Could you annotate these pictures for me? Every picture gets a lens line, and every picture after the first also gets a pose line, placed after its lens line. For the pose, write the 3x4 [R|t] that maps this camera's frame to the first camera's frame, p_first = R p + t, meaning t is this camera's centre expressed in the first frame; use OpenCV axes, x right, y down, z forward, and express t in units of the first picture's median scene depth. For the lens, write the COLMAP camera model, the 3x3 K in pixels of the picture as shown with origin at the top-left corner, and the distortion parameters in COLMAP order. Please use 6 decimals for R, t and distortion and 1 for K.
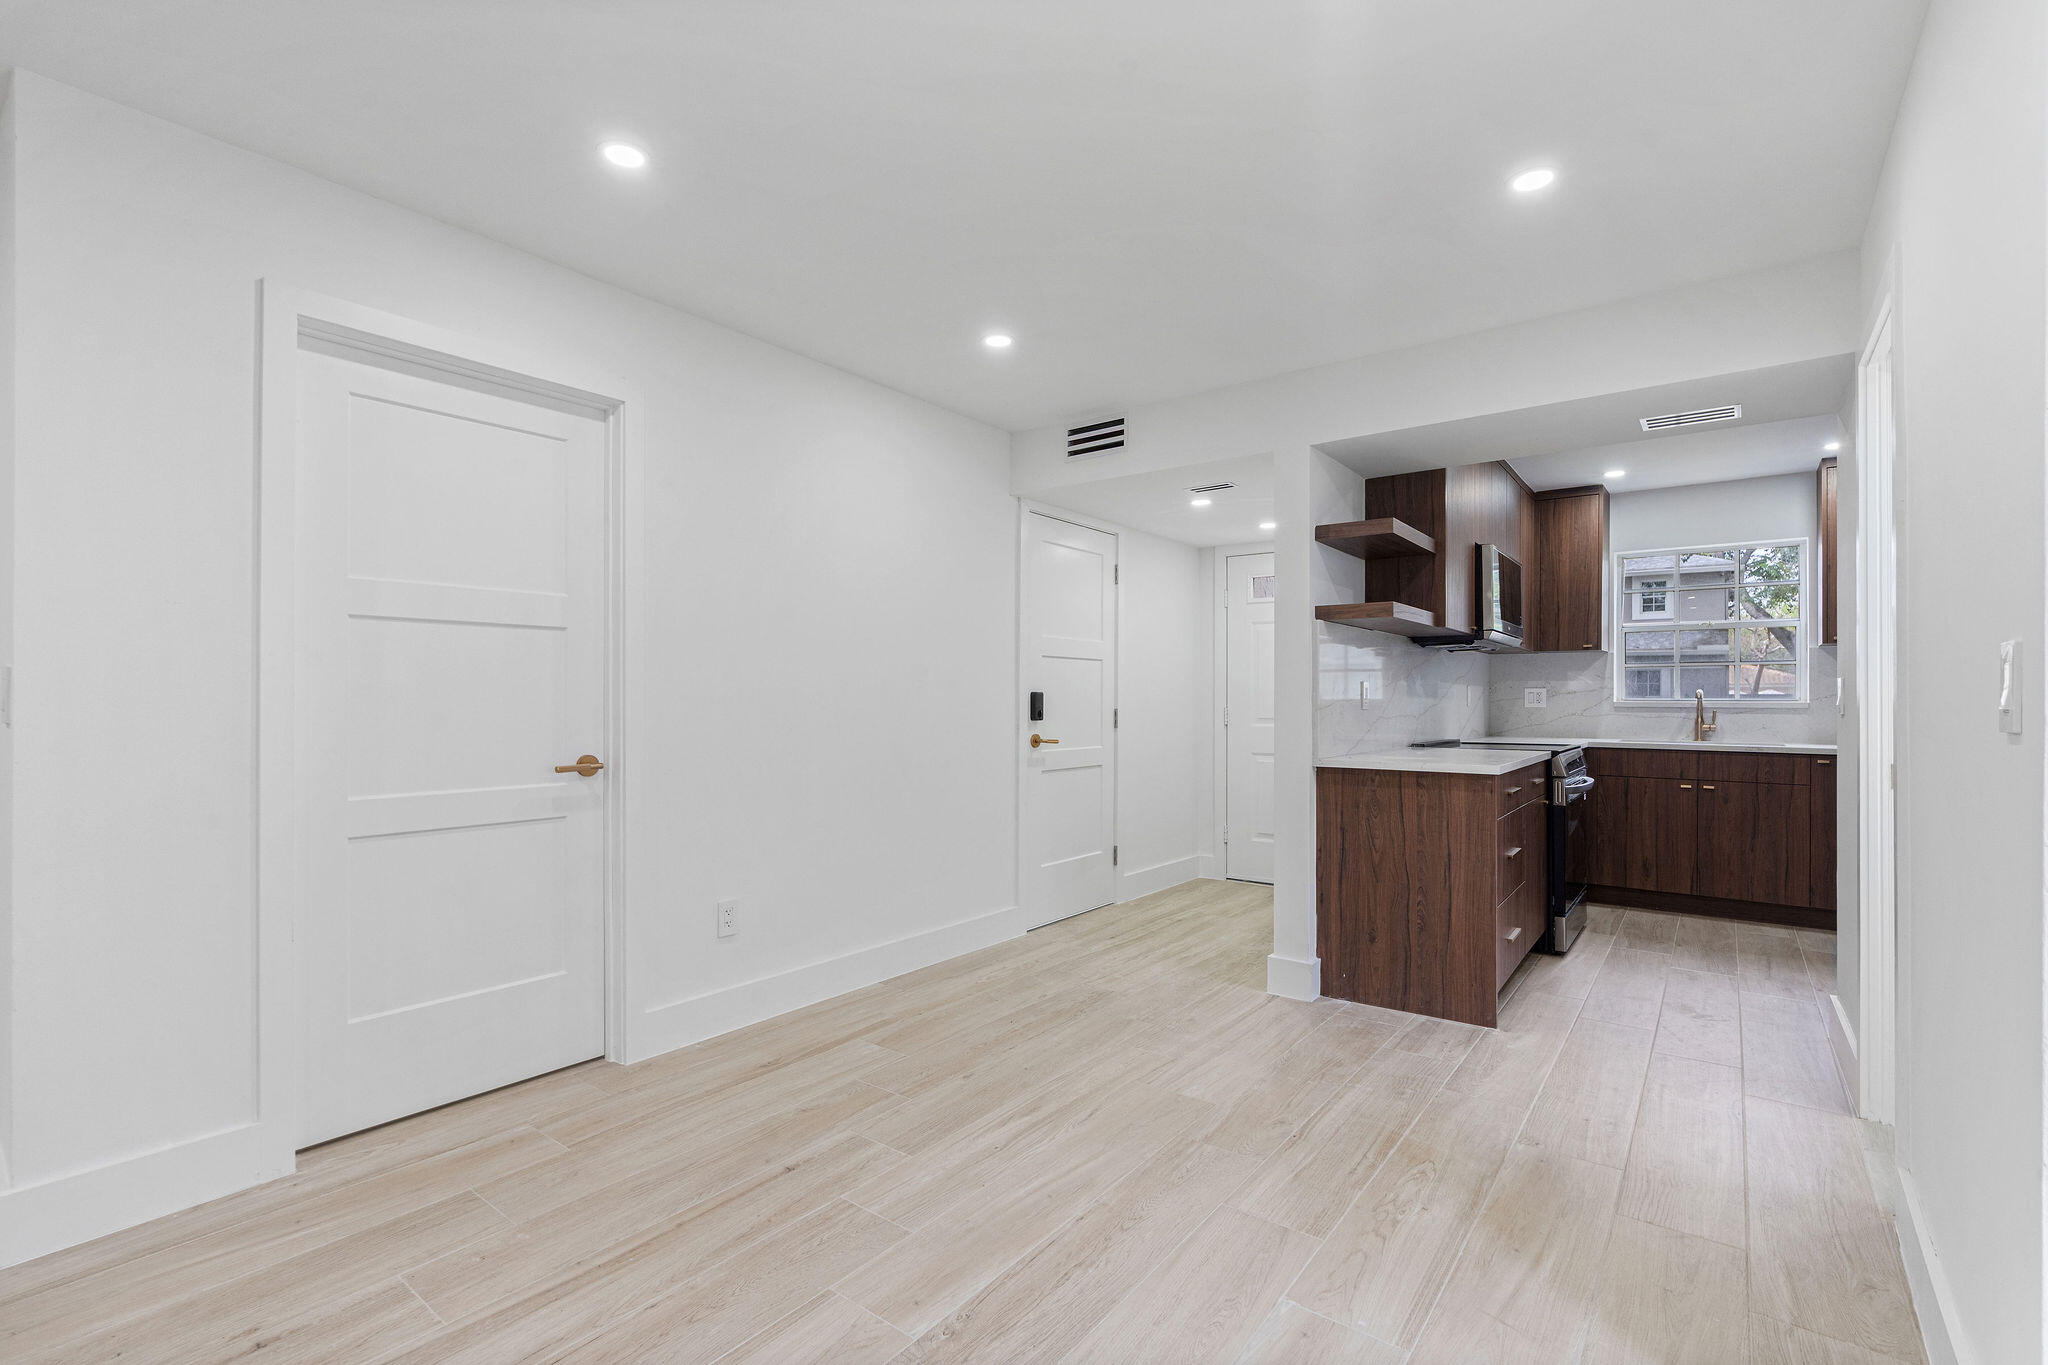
lens RADIAL K [[922.6, 0, 1033.1], [0, 922.6, 694.4], [0, 0, 1]] dist [-0.007581, 0.001113]
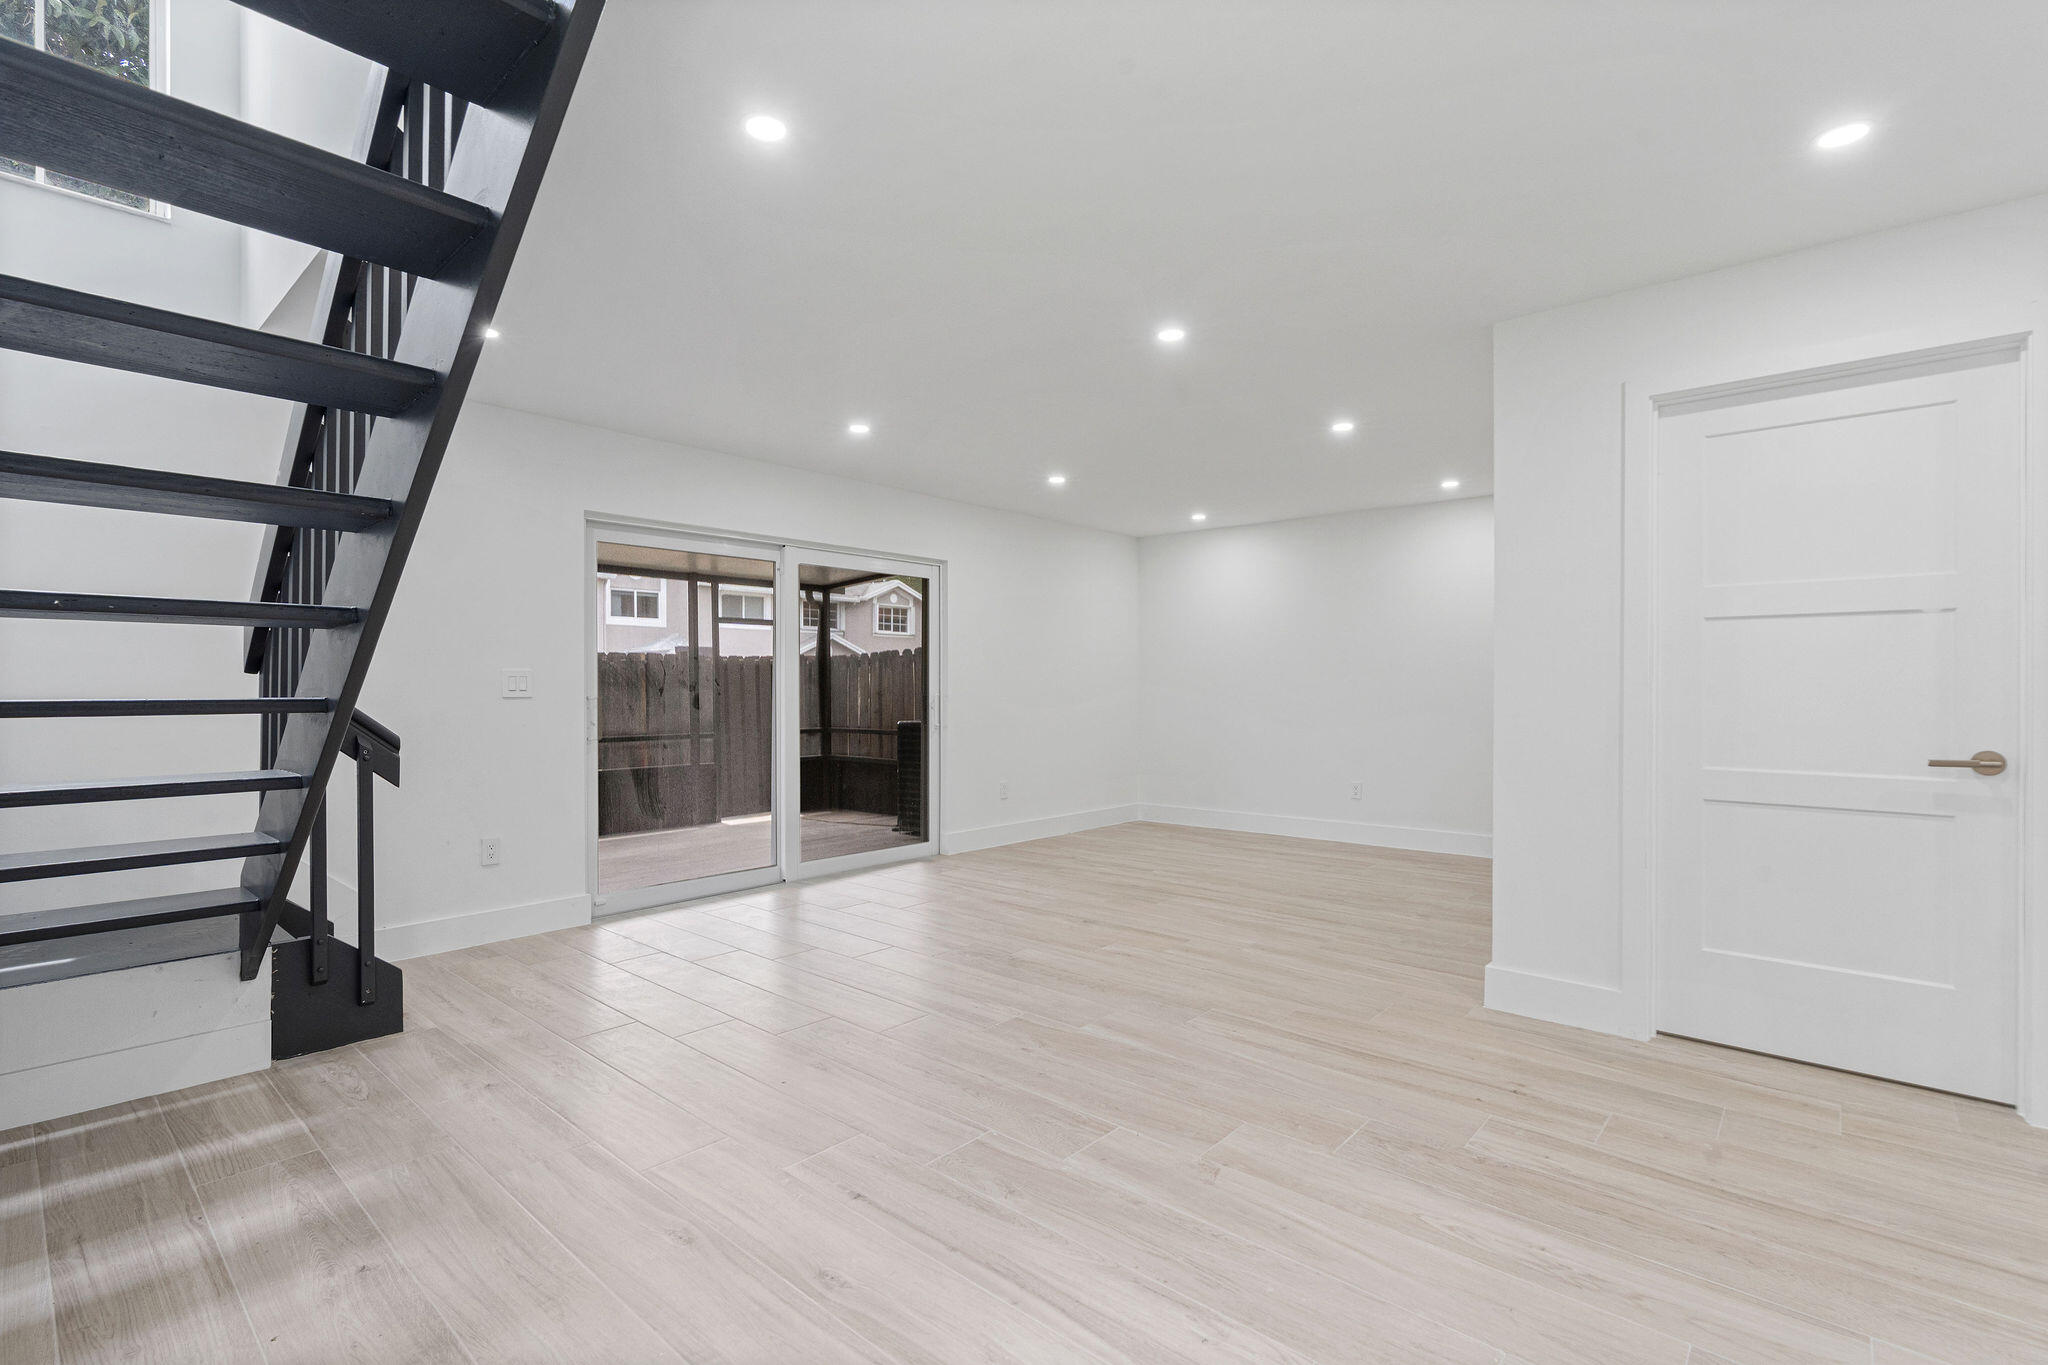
lens RADIAL K [[925.5, 0, 1024.0], [0, 925.5, 682.5], [0, 0, 1]] dist [-0.001038, 0.001004]
pose [[-0.064943, -0.005913, -0.997871, 0.370984], [0.002026, 0.999980, -0.006057, 0.003335], [0.997887, -0.002415, -0.064929, 0.115076]]
